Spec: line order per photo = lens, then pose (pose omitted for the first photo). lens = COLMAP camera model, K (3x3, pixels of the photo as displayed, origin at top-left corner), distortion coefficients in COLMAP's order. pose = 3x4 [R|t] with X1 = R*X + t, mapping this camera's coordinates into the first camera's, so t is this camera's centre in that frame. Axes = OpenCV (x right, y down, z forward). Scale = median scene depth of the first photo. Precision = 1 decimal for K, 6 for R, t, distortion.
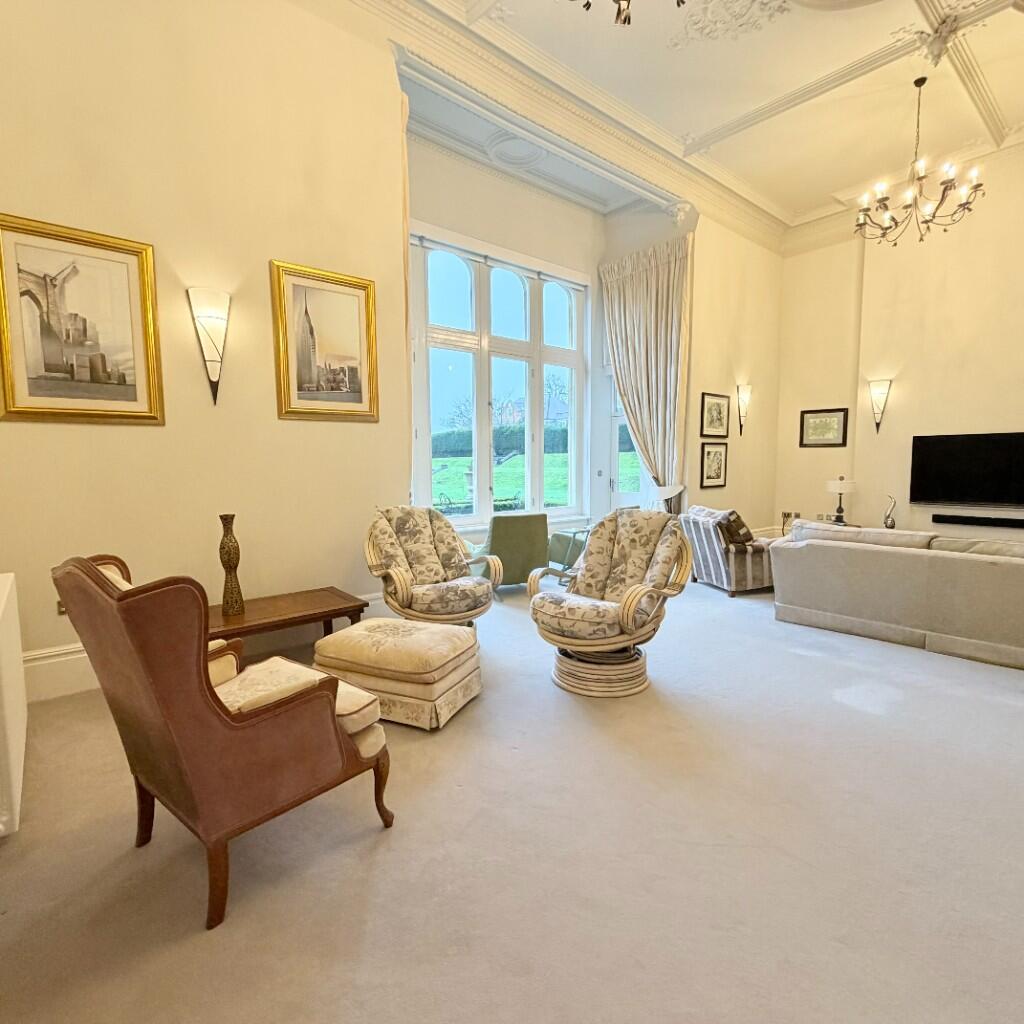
lens RADIAL K [[544.7, 0, 506.6], [0, 544.7, 513.2], [0, 0, 1]] dist [-0.001740, -0.000061]
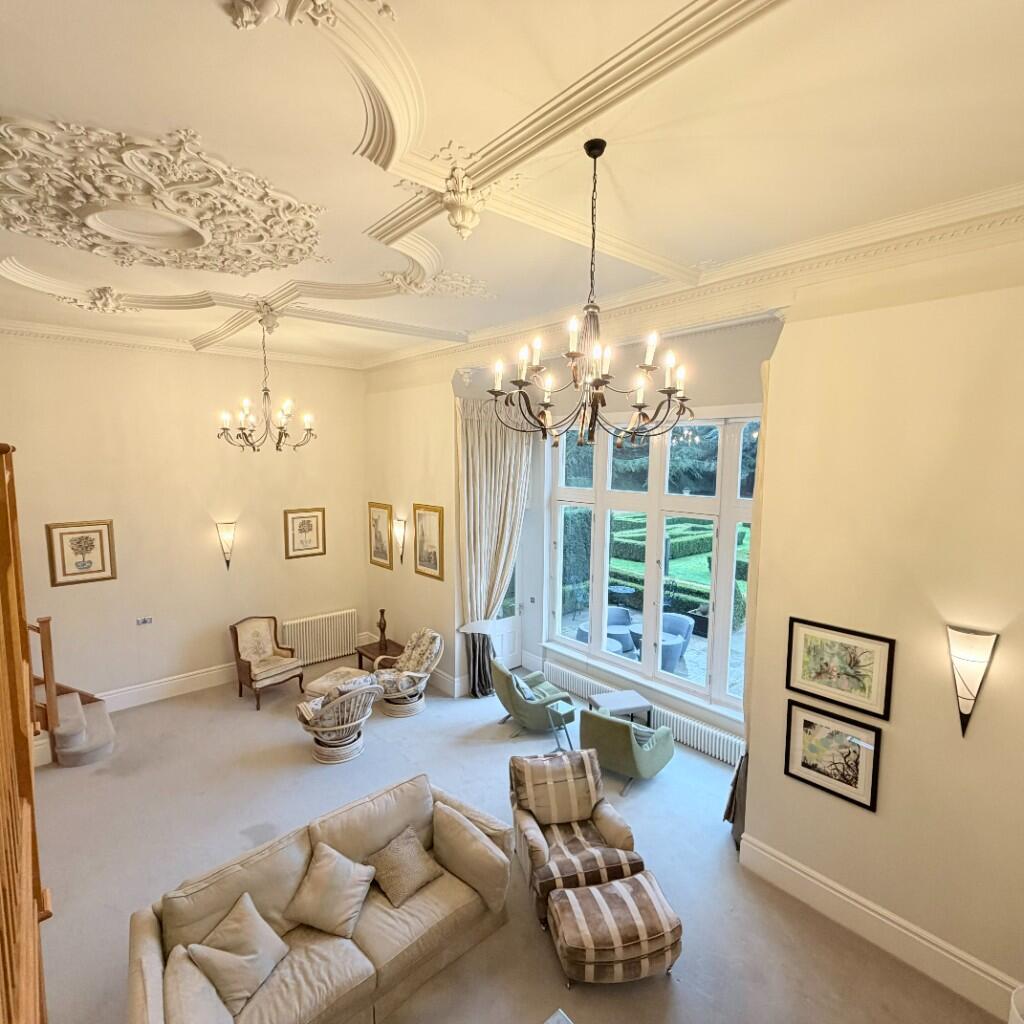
lens RADIAL K [[544.7, 0, 506.6], [0, 544.7, 513.2], [0, 0, 1]] dist [-0.001740, -0.000061]
pose [[0.019545, 0.109002, -0.993849, 0.934980], [-0.105640, 0.988700, 0.106360, -0.365879], [0.994212, 0.102911, 0.030839, 0.680491]]
